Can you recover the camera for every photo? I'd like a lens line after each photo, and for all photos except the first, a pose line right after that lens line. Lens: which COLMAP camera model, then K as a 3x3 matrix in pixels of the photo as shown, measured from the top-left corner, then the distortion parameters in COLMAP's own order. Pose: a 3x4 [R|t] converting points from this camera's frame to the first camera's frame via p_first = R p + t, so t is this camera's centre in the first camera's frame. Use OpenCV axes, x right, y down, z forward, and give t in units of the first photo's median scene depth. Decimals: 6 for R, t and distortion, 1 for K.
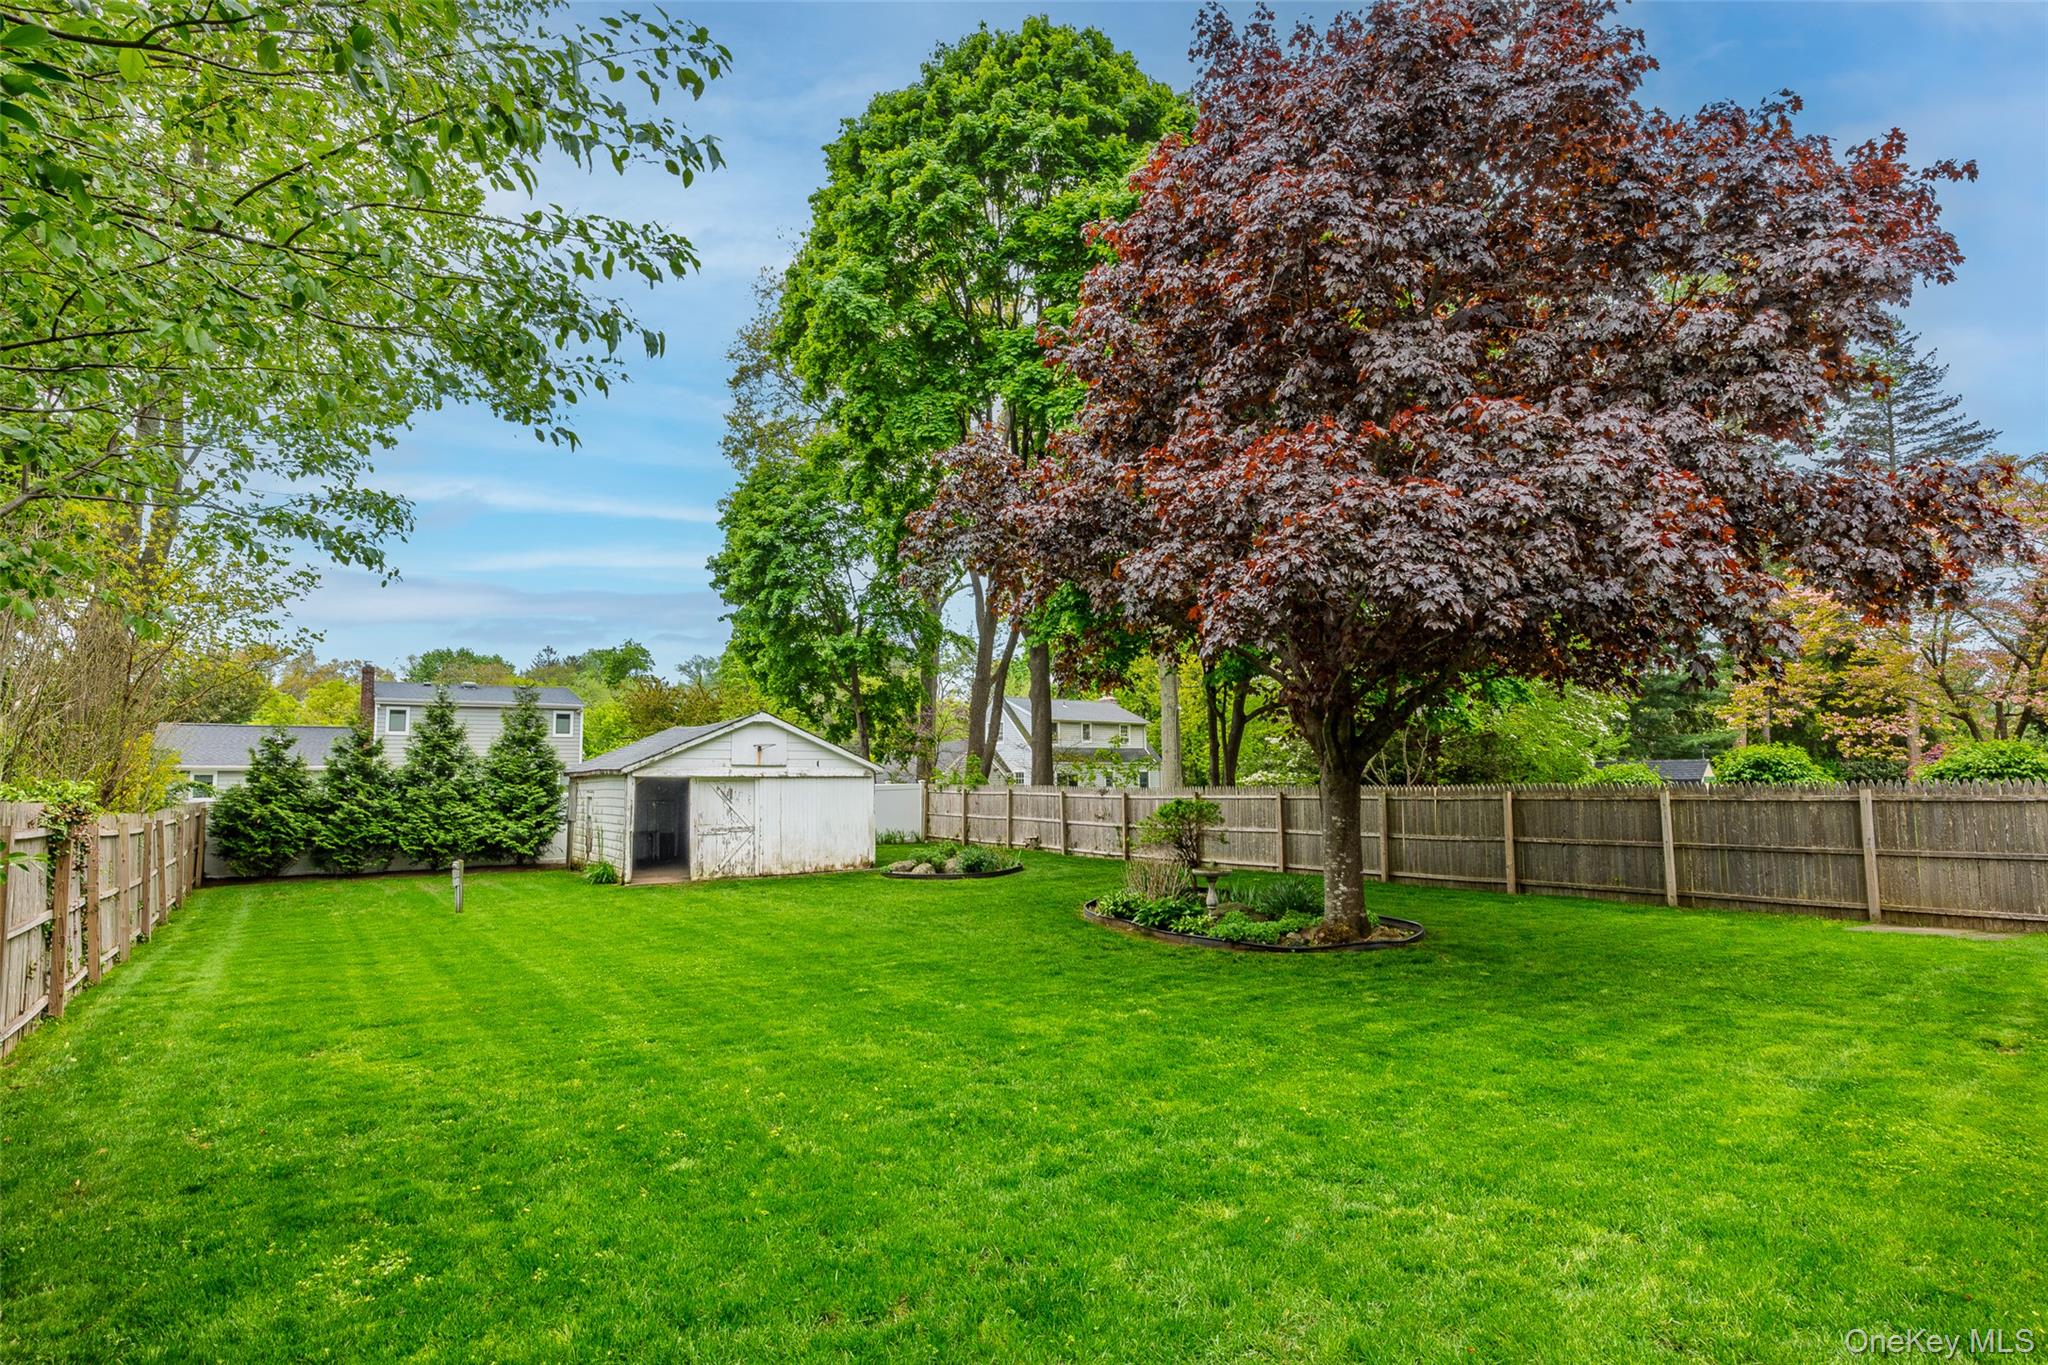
lens RADIAL K [[1057.8, 0, 1024.0], [0, 1057.8, 682.5], [0, 0, 1]] dist [-0.013313, 0.000510]
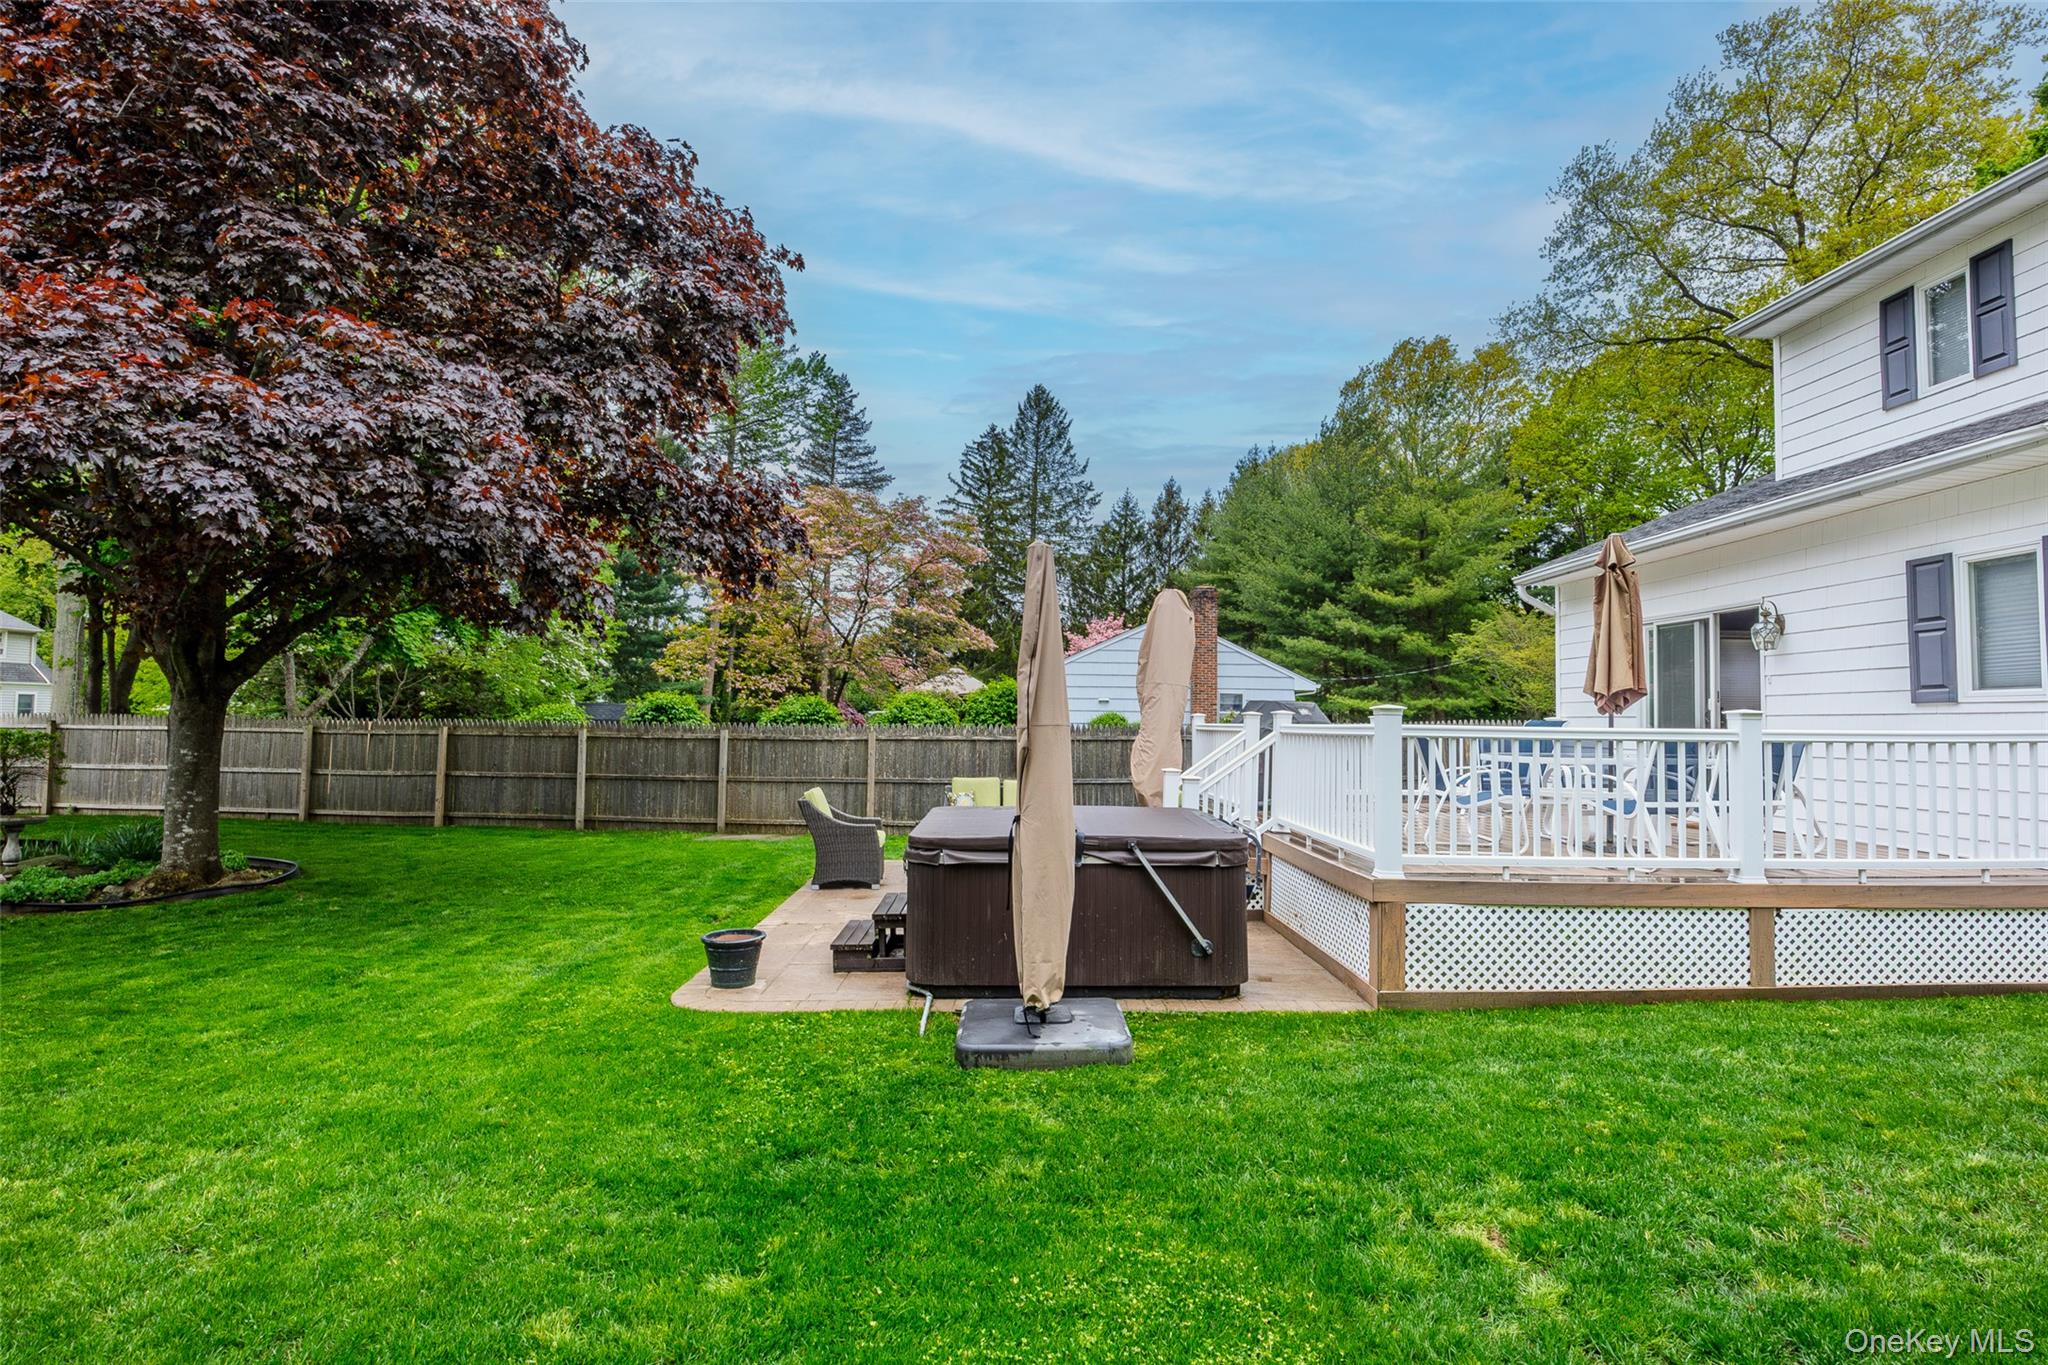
lens RADIAL K [[1010.5, 0, 1014.8], [0, 1010.5, 687.5], [0, 0, 1]] dist [-0.001319, -0.002538]
pose [[0.639928, 0.048809, 0.766883, 0.087388], [-0.095020, 0.995348, 0.015939, -0.001984], [-0.762537, -0.083069, 0.641589, -0.050375]]
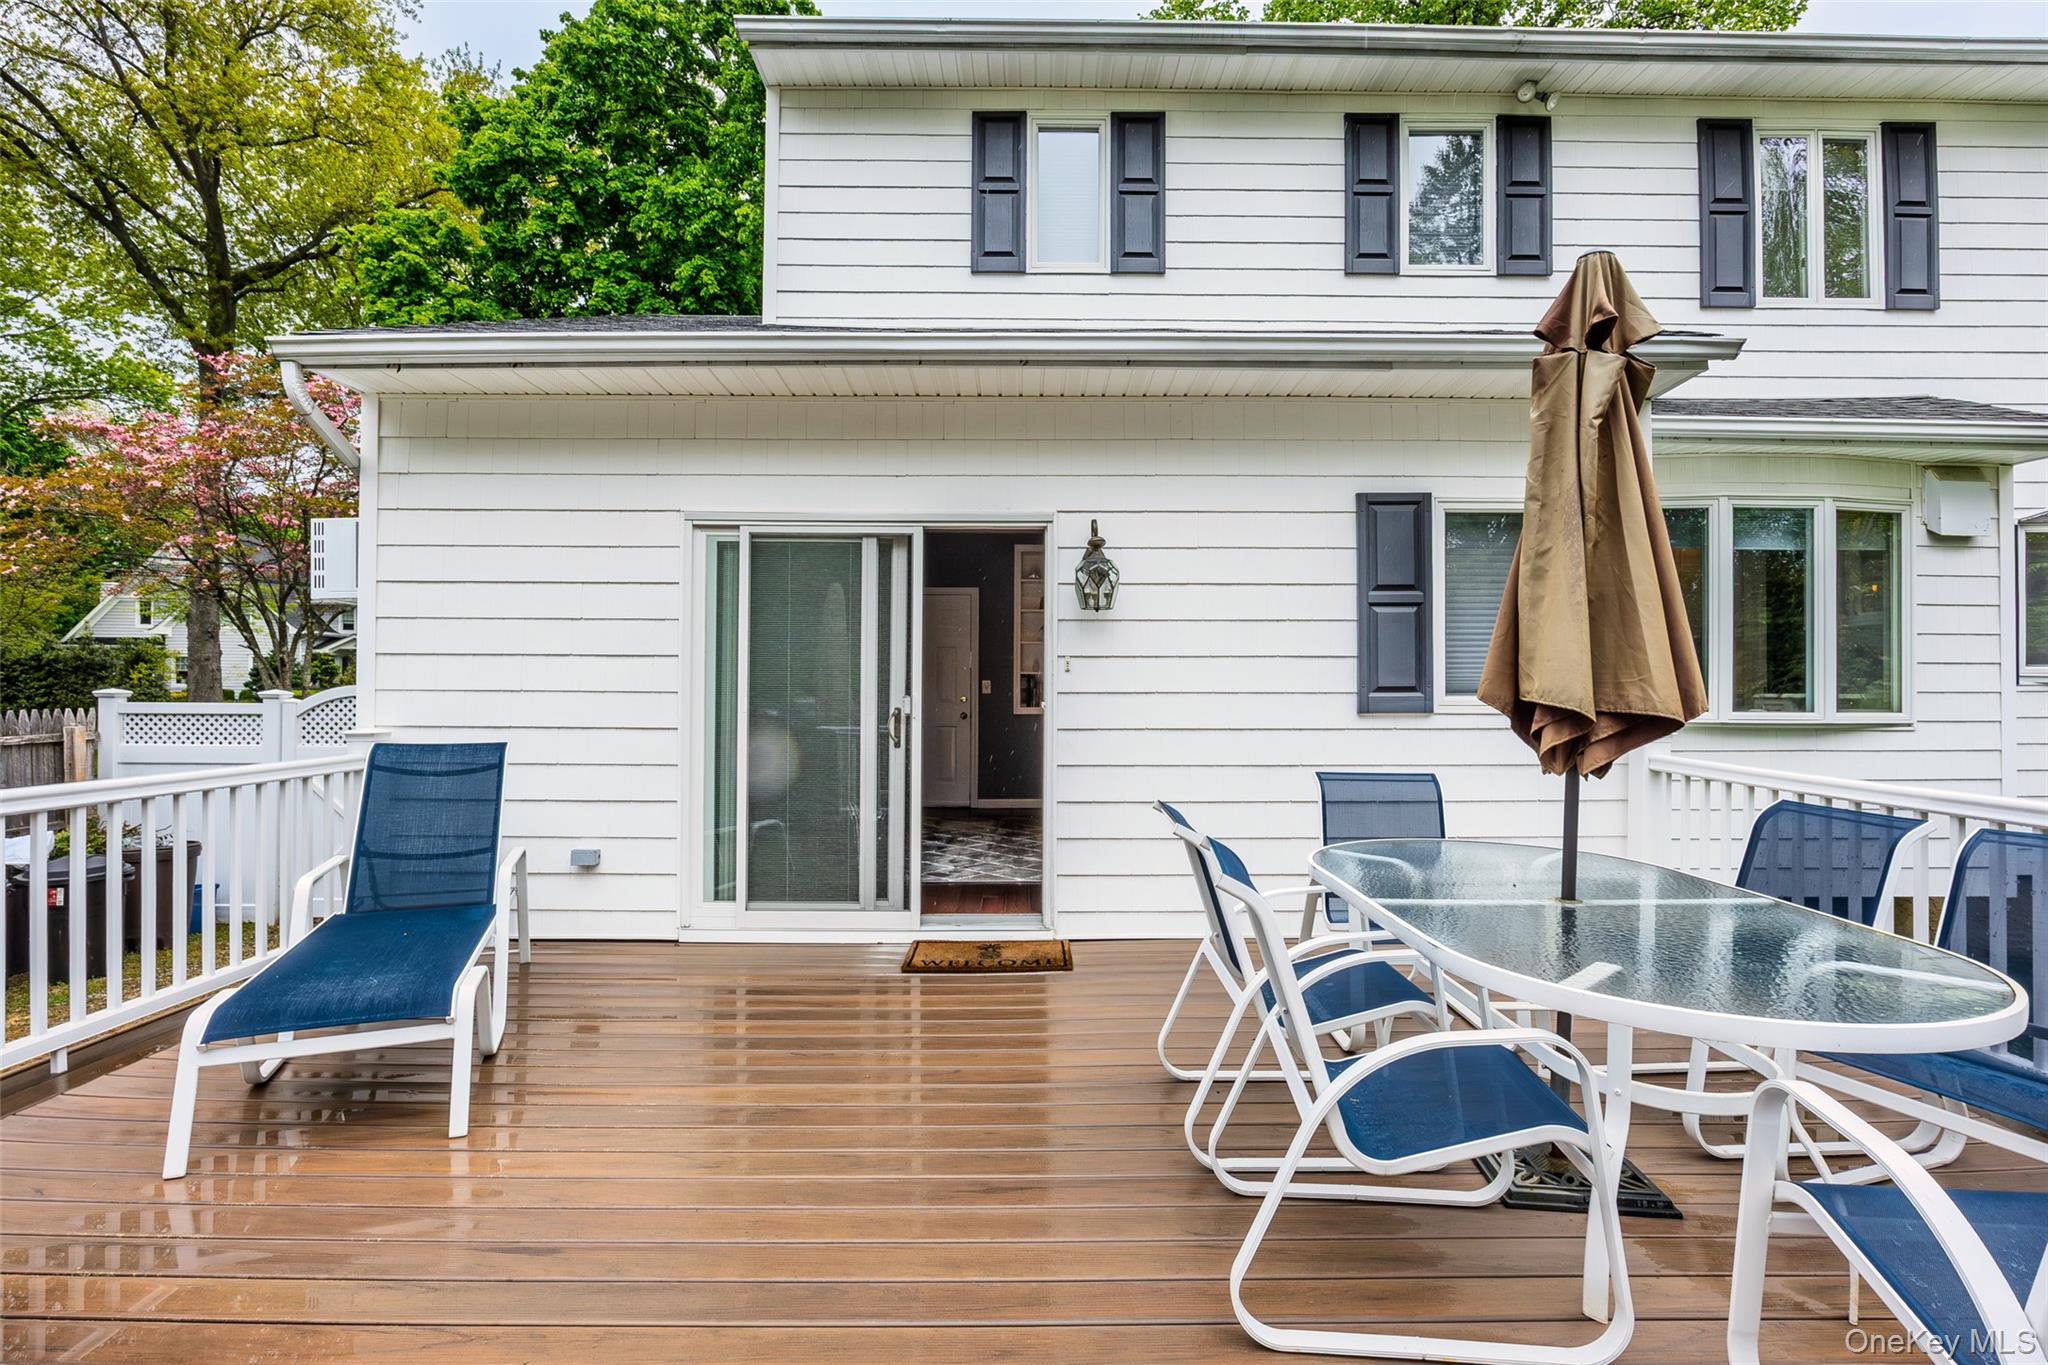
lens RADIAL K [[956.4, 0, 1024.9], [0, 956.4, 678.4], [0, 0, 1]] dist [-0.004220, -0.000299]
pose [[-0.764102, 0.024072, 0.644646, 0.970231], [-0.050096, 0.994072, -0.096499, -0.006045], [-0.643147, -0.106029, -0.758367, 0.406215]]
